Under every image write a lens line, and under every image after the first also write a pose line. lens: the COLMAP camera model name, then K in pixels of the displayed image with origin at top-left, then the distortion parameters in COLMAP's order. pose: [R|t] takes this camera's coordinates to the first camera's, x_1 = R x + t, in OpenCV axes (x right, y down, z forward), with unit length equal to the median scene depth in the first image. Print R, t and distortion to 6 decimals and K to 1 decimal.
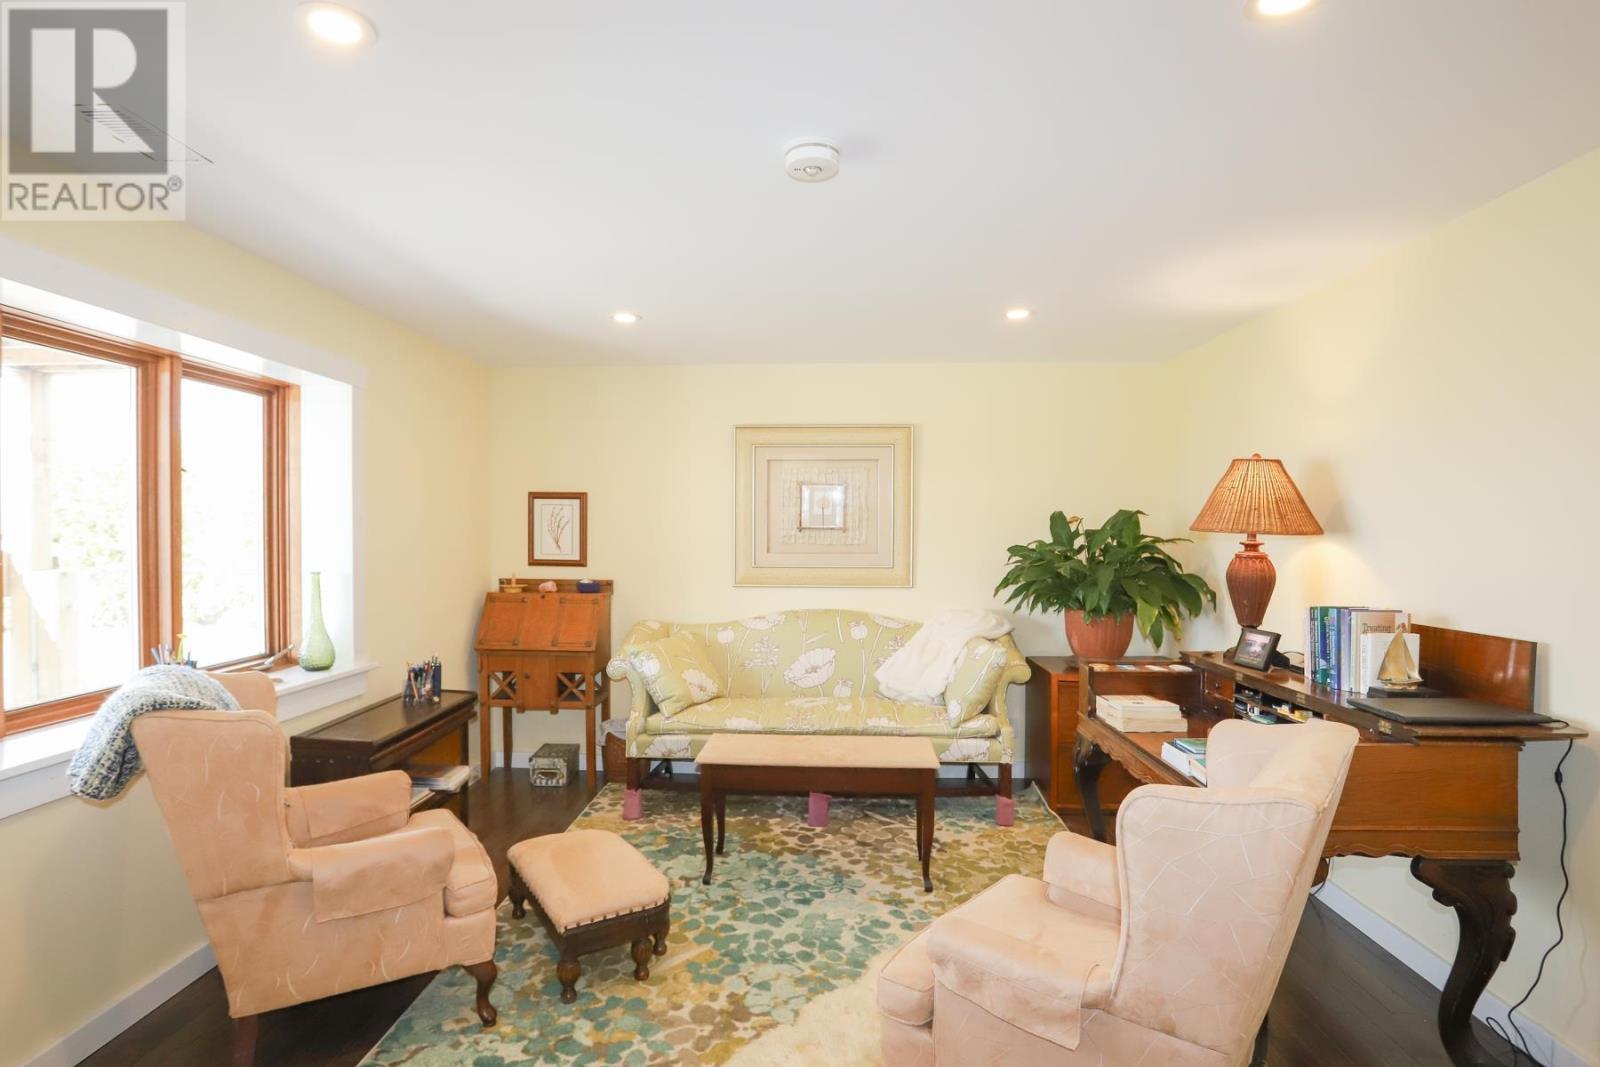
lens RADIAL K [[799.7, 0, 794.9], [0, 799.7, 531.9], [0, 0, 1]] dist [-0.081195, 0.047241]
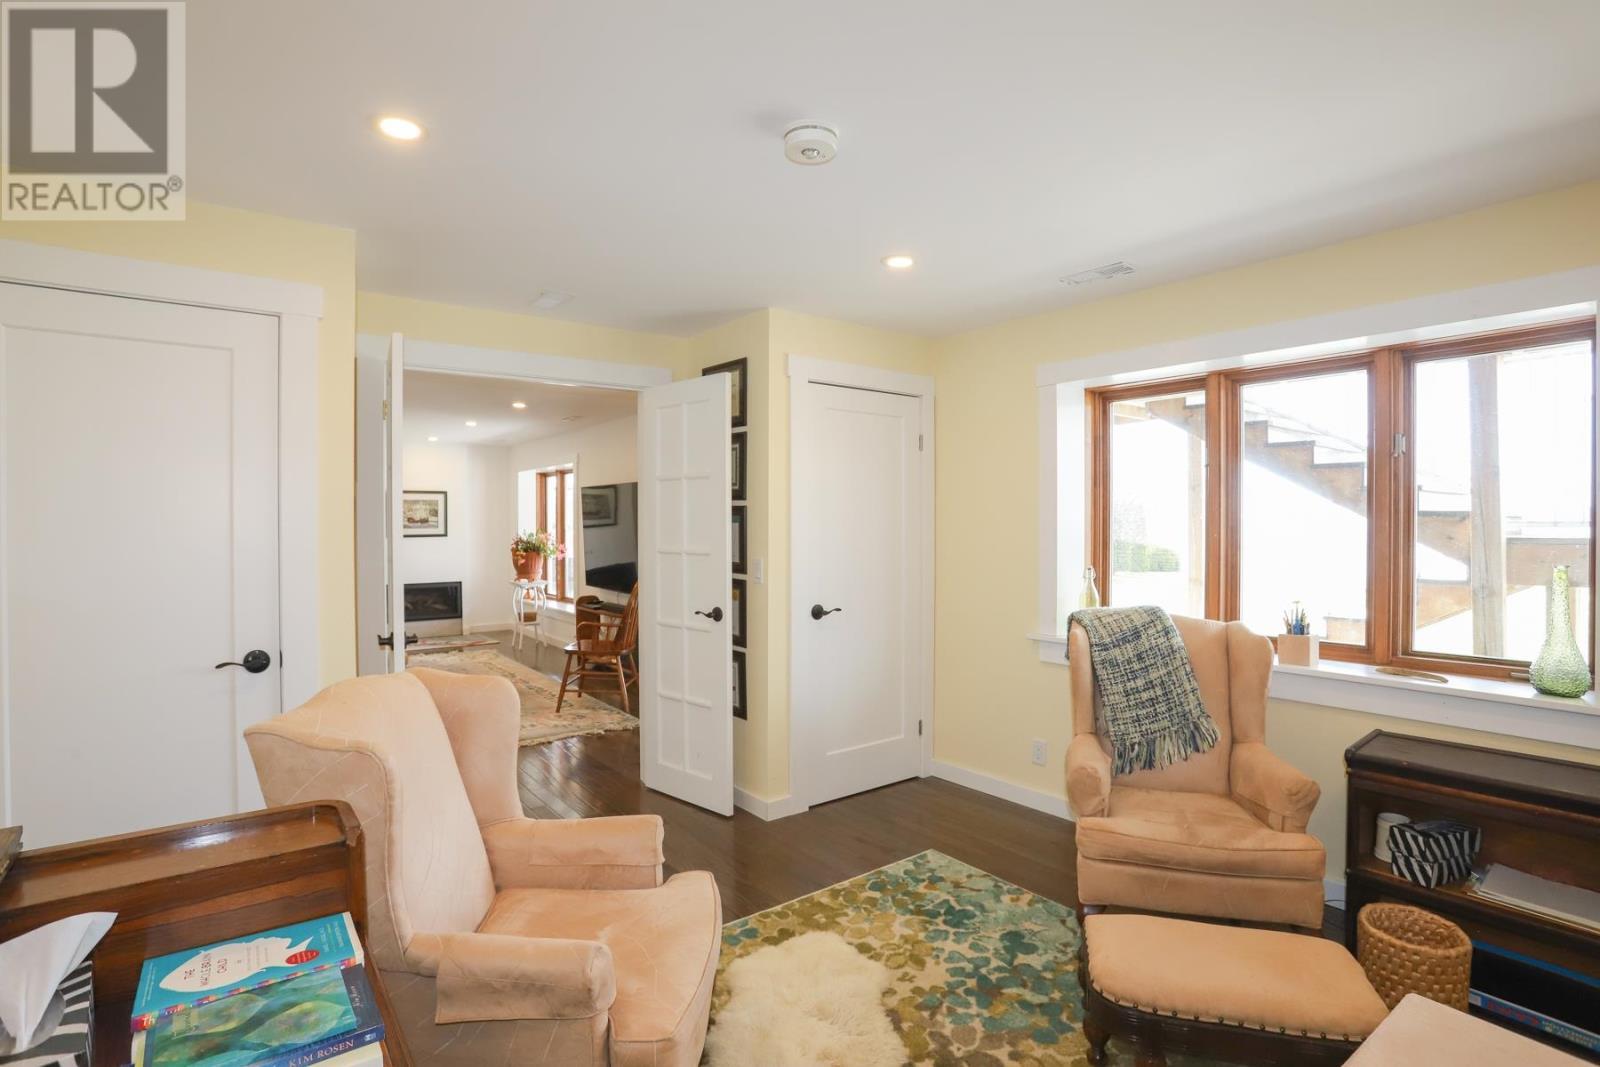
lens RADIAL K [[799.7, 0, 794.9], [0, 799.7, 531.9], [0, 0, 1]] dist [-0.081195, 0.047241]
pose [[-0.769292, 0.004987, -0.638878, 0.590876], [0.003850, 0.999988, 0.003169, 0.021372], [0.638886, -0.000022, -0.769301, 1.516734]]
